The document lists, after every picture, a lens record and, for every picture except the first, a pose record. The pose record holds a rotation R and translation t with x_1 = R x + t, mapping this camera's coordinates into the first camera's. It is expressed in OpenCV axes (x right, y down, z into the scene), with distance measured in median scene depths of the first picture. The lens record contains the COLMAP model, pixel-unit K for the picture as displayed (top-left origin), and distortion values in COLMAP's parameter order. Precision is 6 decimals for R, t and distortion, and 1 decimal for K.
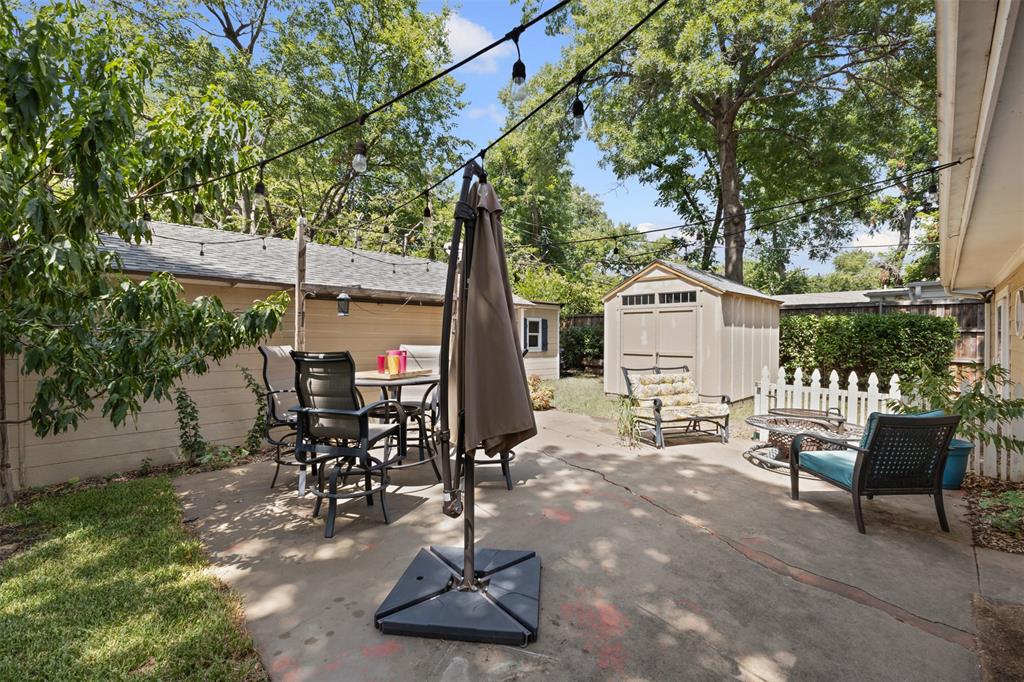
lens RADIAL K [[441.6, 0, 512.3], [0, 441.6, 337.8], [0, 0, 1]] dist [-0.000875, -0.000649]
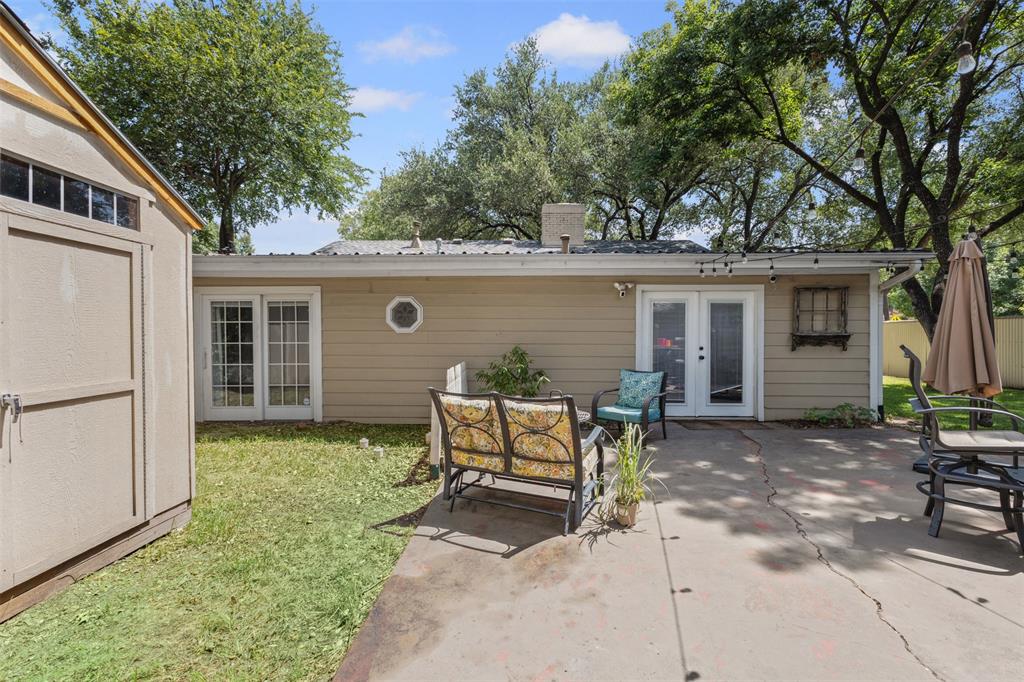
lens RADIAL K [[441.6, 0, 509.7], [0, 441.6, 338.2], [0, 0, 1]] dist [-0.000875, -0.000649]
pose [[-0.676901, -0.008622, 0.736024, -0.079154], [0.002805, 0.999894, 0.014292, 0.000029], [-0.736069, 0.011739, -0.676805, 1.905527]]
